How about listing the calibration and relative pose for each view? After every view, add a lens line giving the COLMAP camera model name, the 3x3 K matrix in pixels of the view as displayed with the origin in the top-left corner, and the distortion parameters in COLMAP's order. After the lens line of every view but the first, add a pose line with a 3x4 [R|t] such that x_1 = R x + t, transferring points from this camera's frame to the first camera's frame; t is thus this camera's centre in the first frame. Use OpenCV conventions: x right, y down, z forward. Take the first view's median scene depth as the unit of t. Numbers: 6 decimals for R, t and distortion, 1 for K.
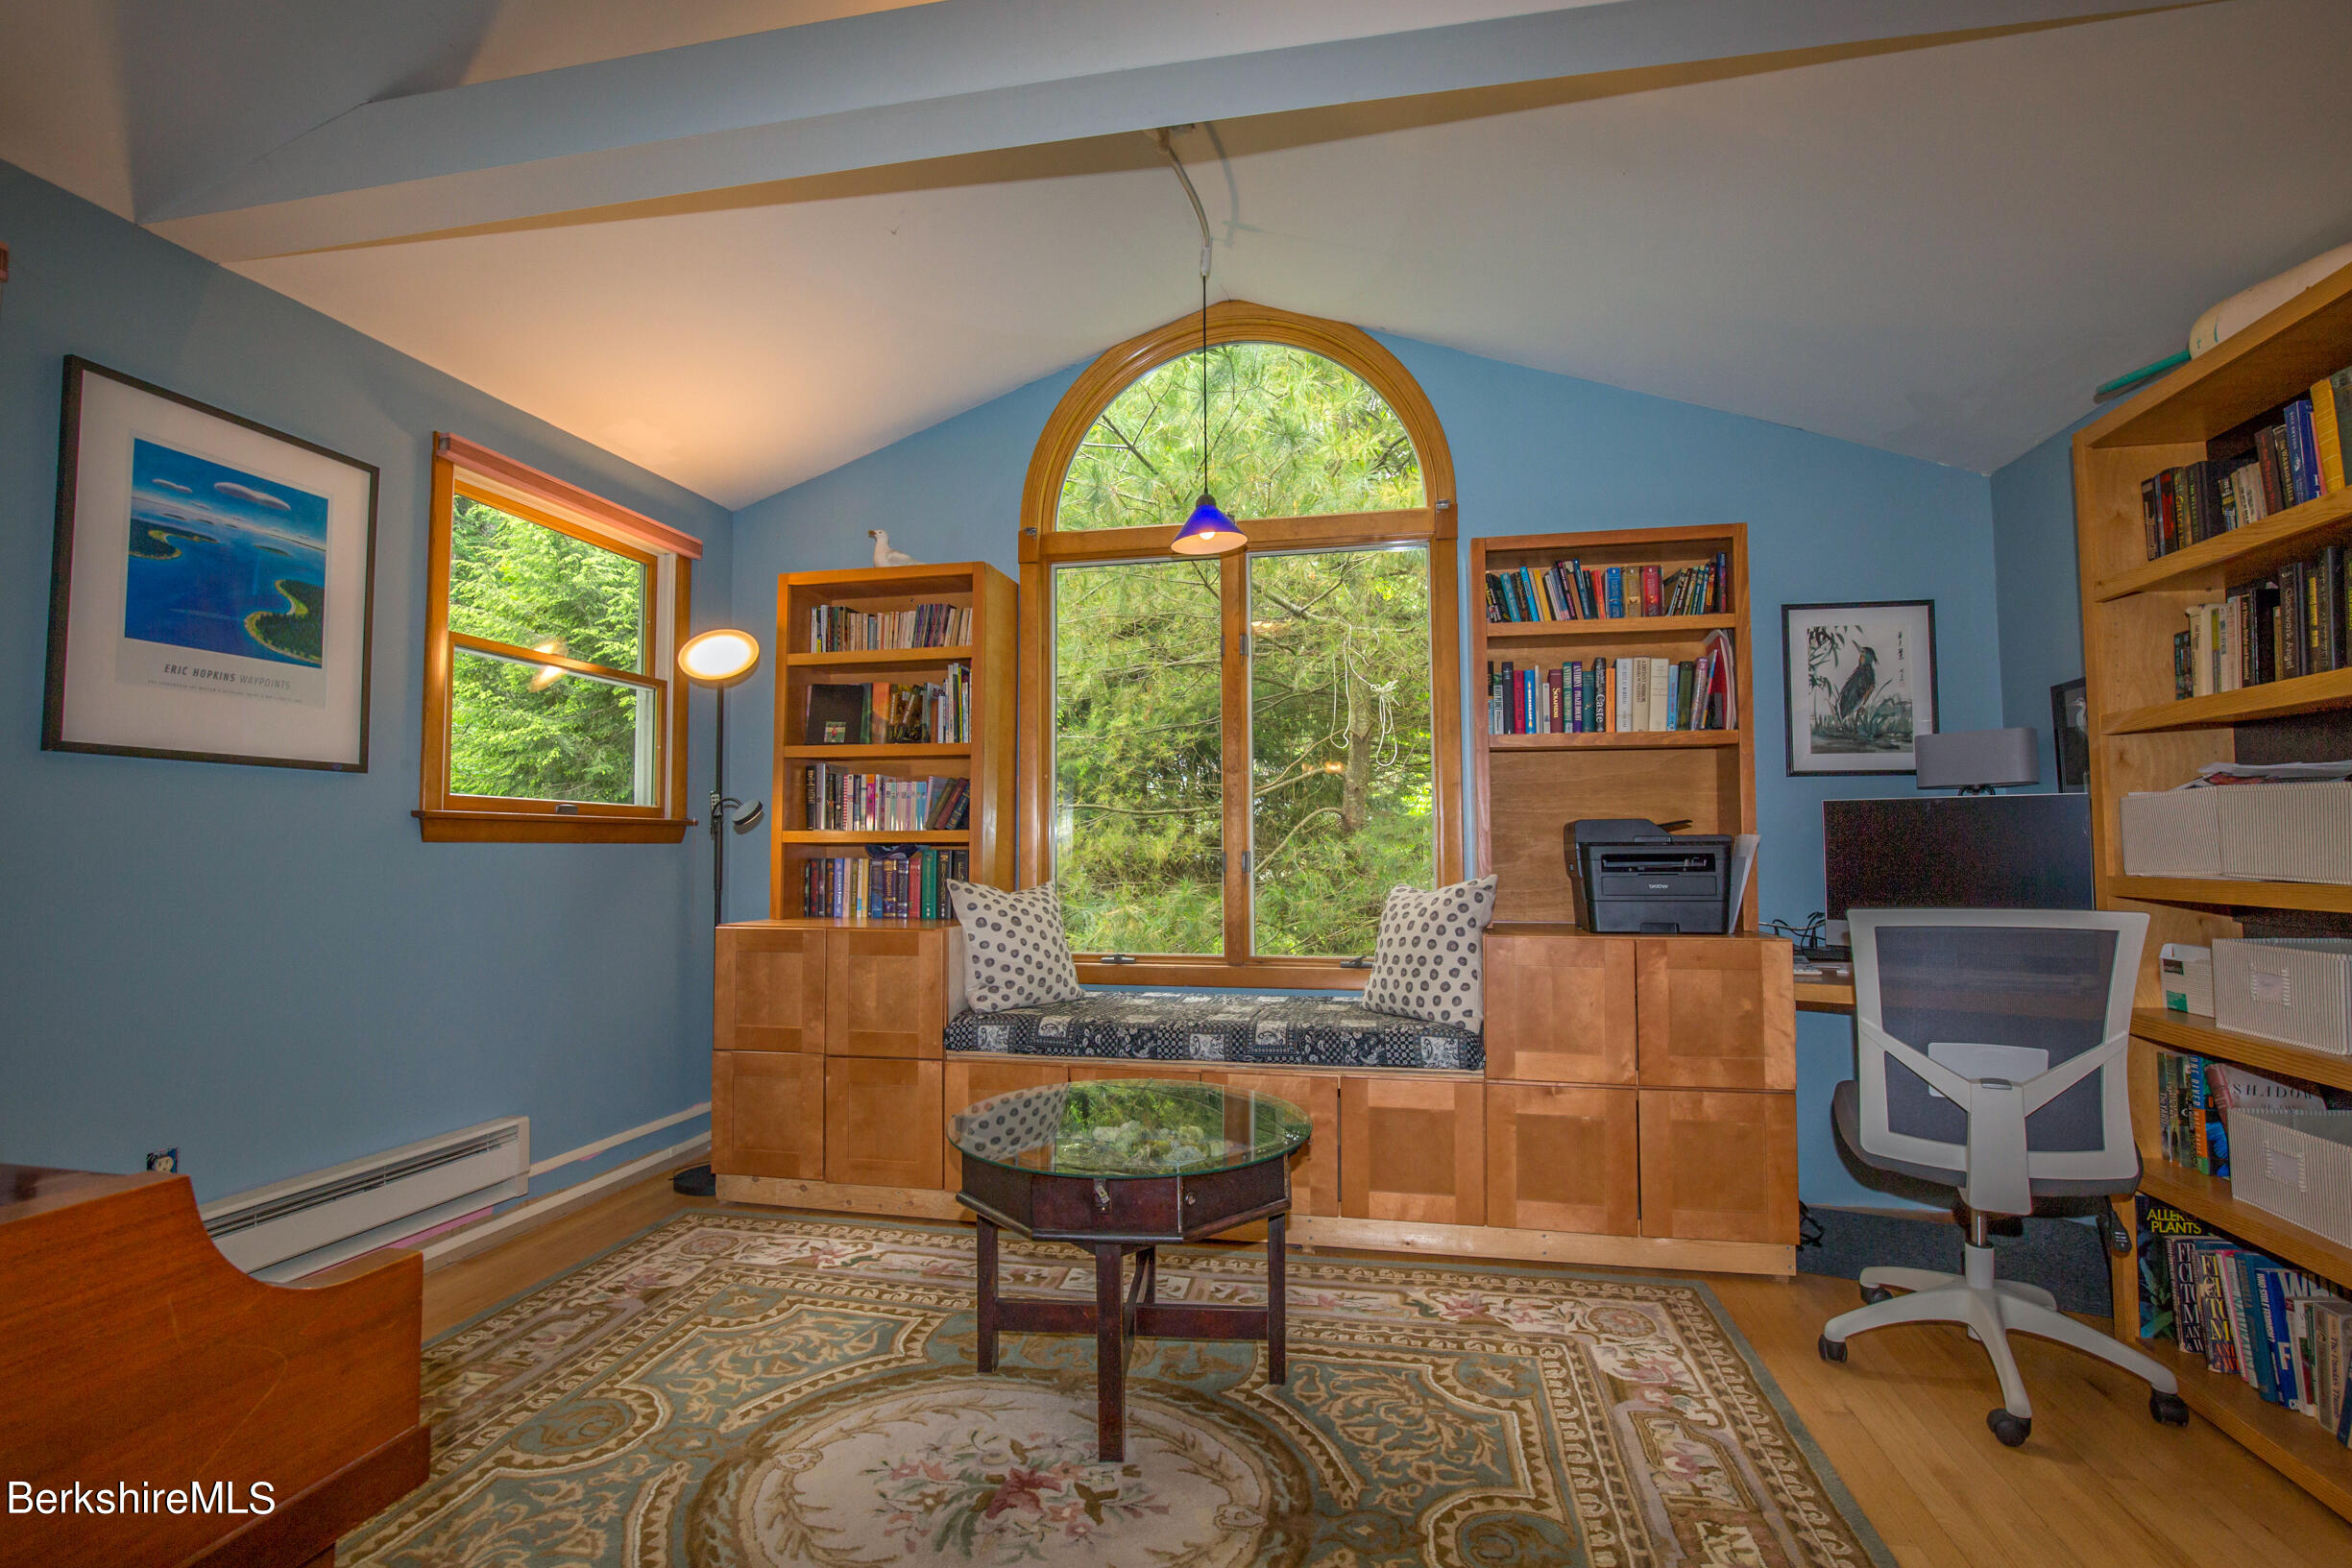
lens RADIAL K [[1075.2, 0, 1184.9], [0, 1075.2, 791.7], [0, 0, 1]] dist [-0.039340, 0.008259]
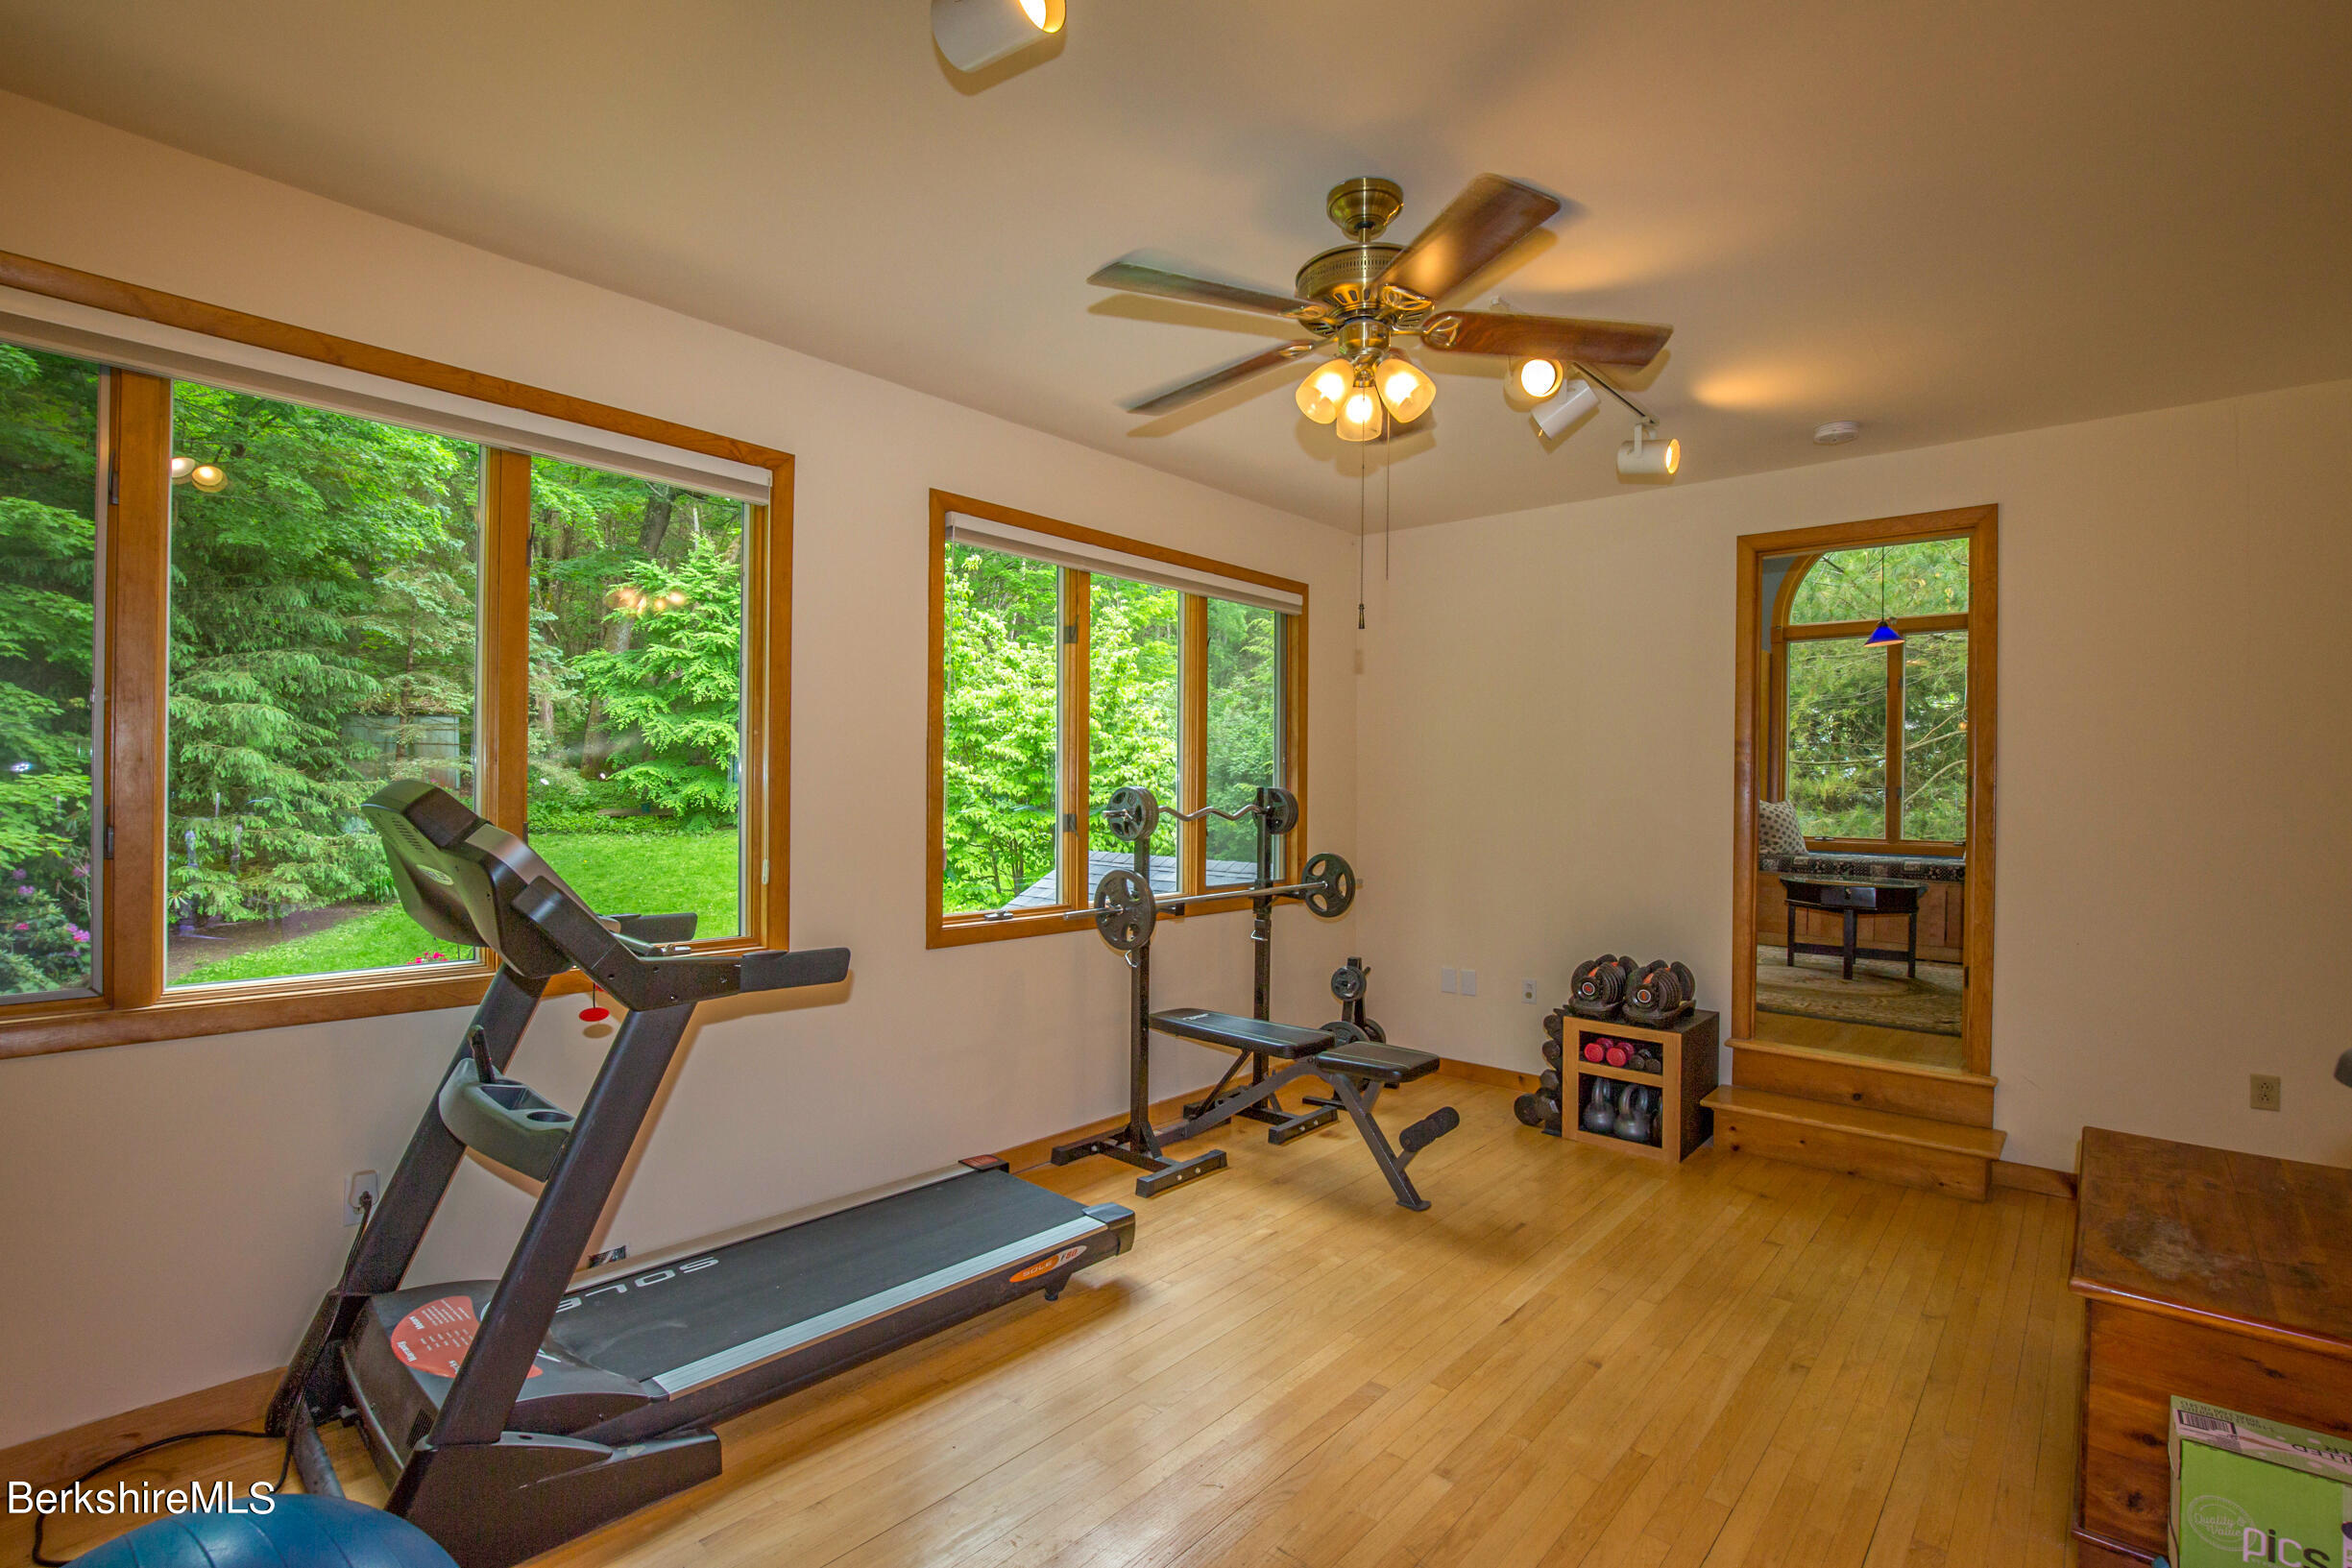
lens RADIAL K [[1075.2, 0, 1184.9], [0, 1075.2, 791.7], [0, 0, 1]] dist [-0.039340, 0.008259]
pose [[0.860408, 0.006005, -0.509570, -0.080770], [0.012368, 0.999390, 0.032660, -0.010343], [0.509456, -0.034403, 0.859809, -1.267460]]
